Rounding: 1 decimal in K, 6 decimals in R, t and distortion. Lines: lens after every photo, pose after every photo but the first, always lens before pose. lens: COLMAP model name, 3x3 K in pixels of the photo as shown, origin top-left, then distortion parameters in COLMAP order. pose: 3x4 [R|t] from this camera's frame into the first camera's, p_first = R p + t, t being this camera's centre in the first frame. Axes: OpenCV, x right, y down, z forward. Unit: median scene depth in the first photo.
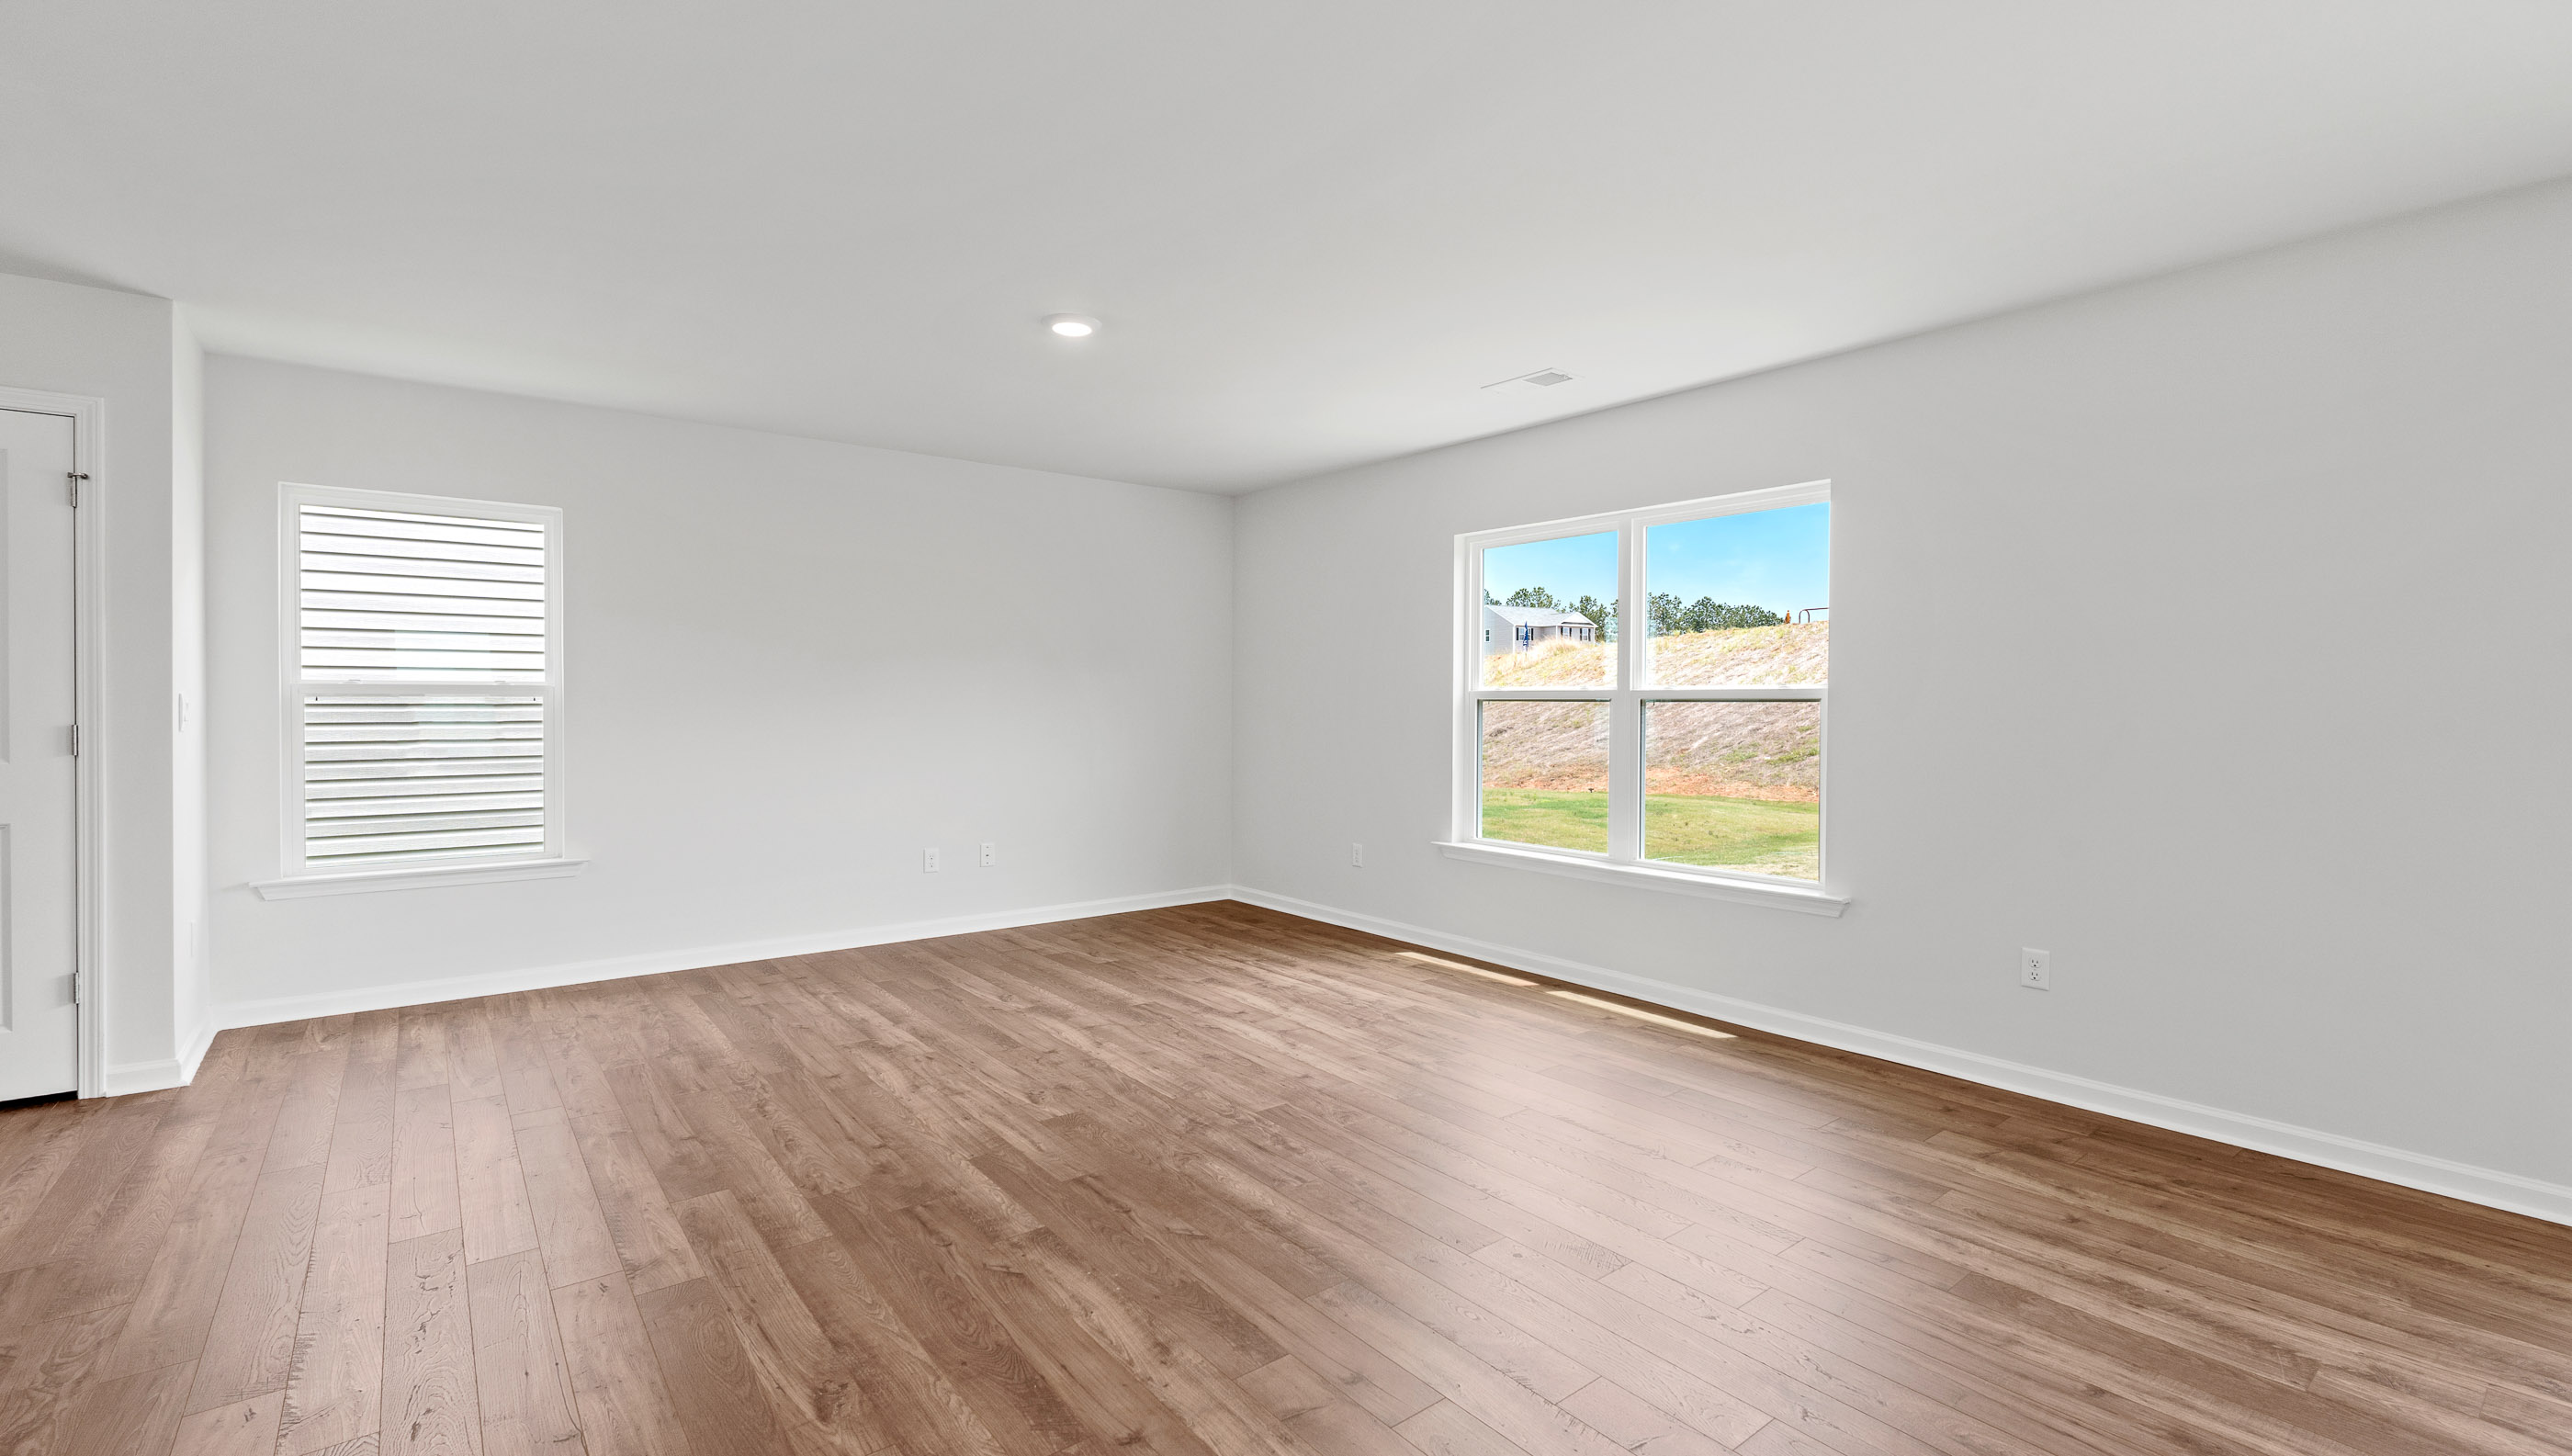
lens RADIAL K [[1118.9, 0, 1287.4], [0, 1118.9, 711.3], [0, 0, 1]] dist [-0.007247, 0.000097]
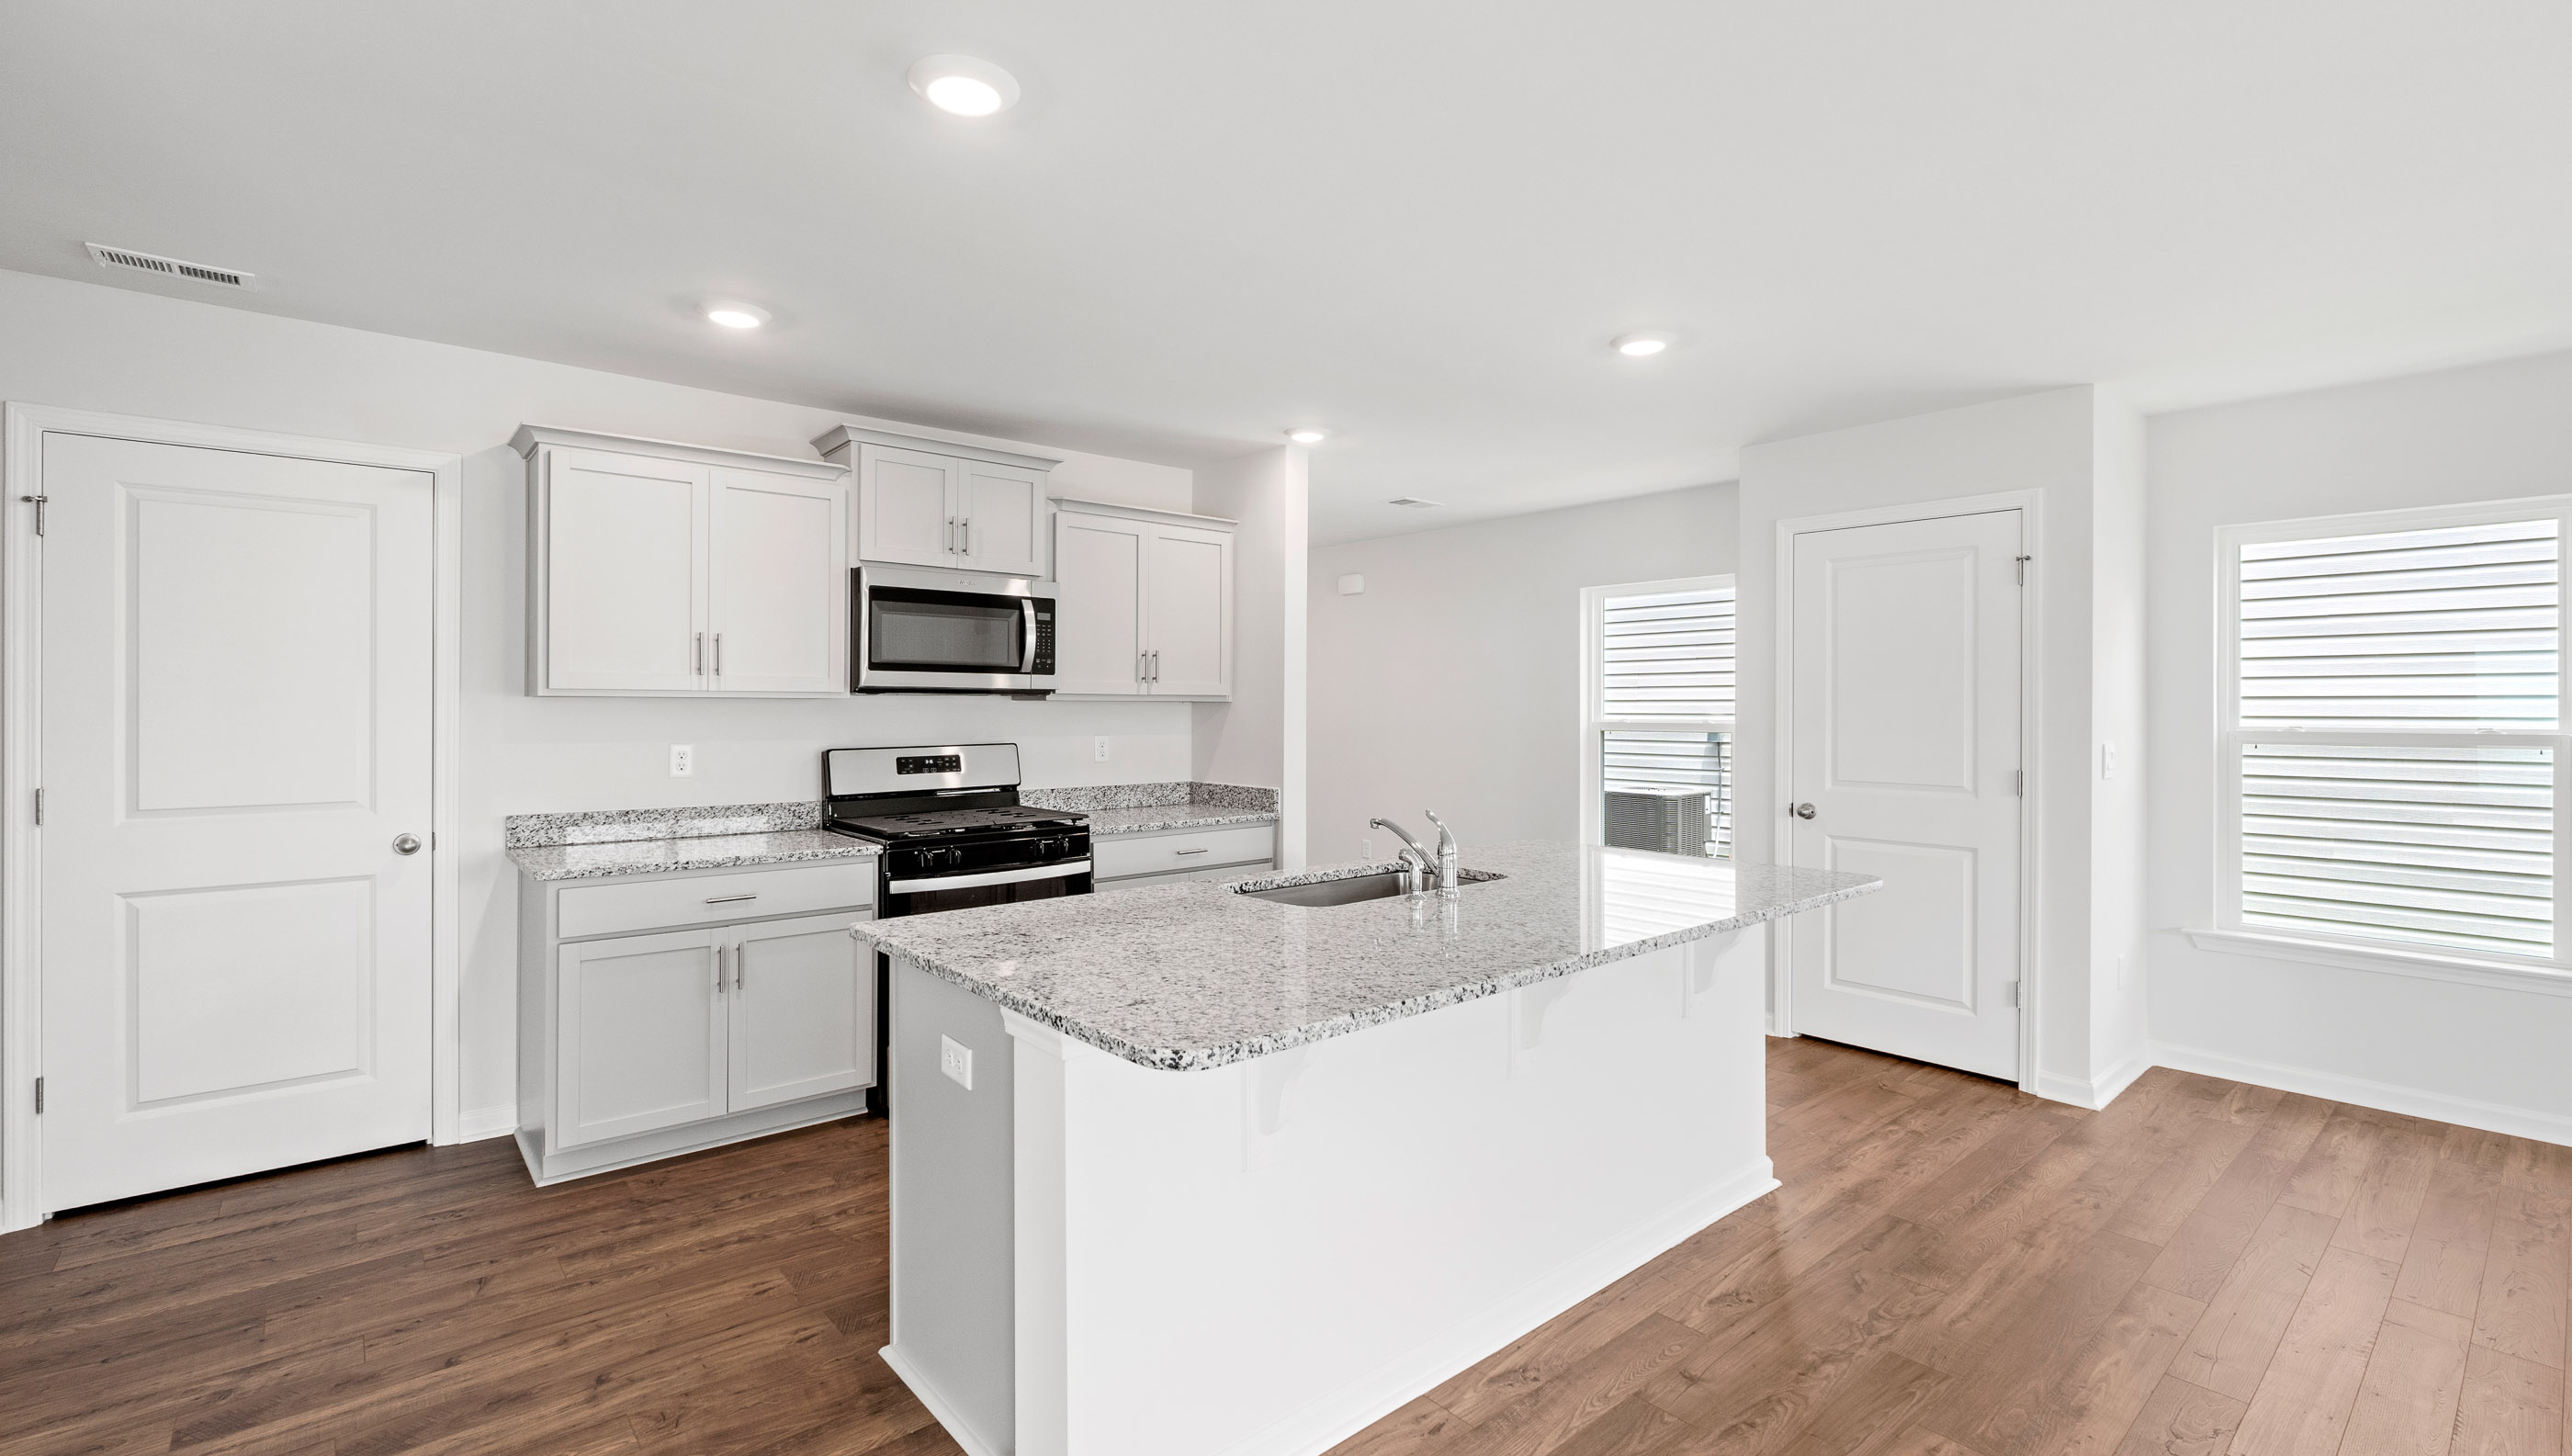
lens RADIAL K [[1118.9, 0, 1287.4], [0, 1118.9, 711.3], [0, 0, 1]] dist [-0.007247, 0.000097]
pose [[0.040783, 0.000460, -0.999168, 0.049400], [-0.012300, 0.999924, -0.000042, -0.037638], [0.999092, 0.012292, 0.040785, 0.164509]]
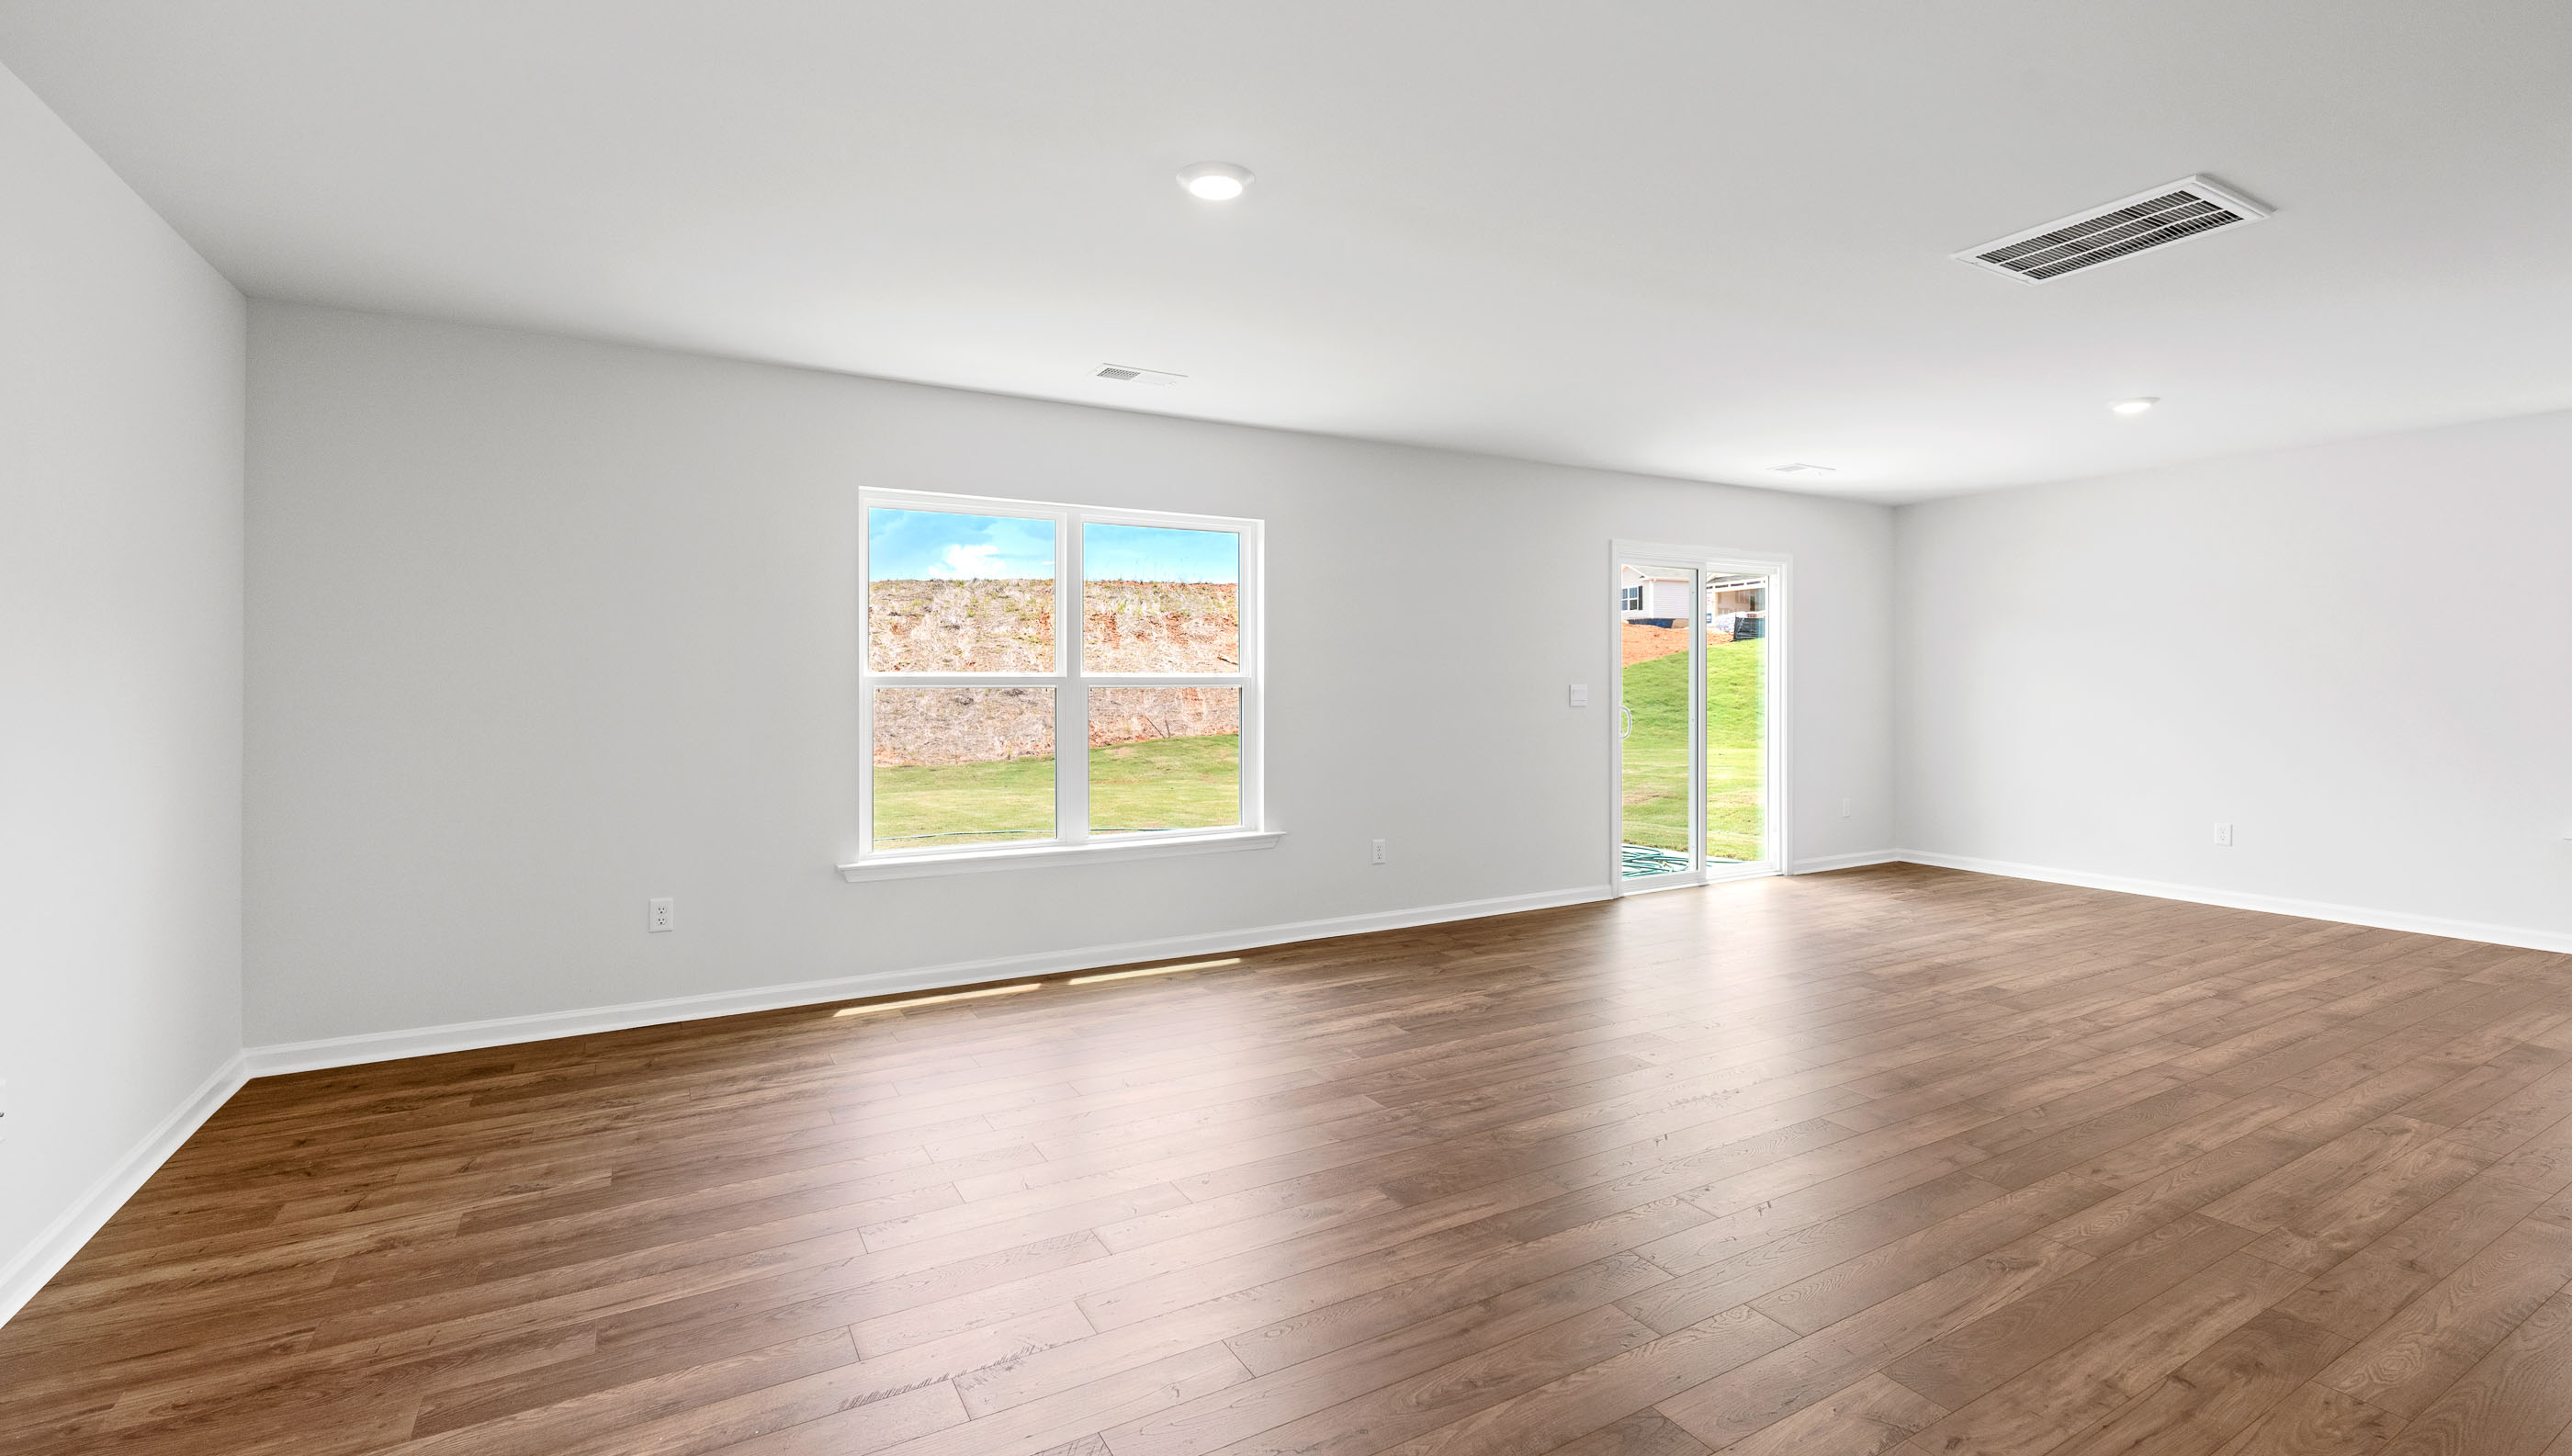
lens RADIAL K [[1132.5, 0, 1288.6], [0, 1132.5, 686.7], [0, 0, 1]] dist [-0.004048, -0.000511]
pose [[0.142728, -0.003521, 0.989756, -0.939484], [0.013623, 0.999906, 0.001593, -0.012396], [-0.989668, 0.013256, 0.142763, 0.862813]]
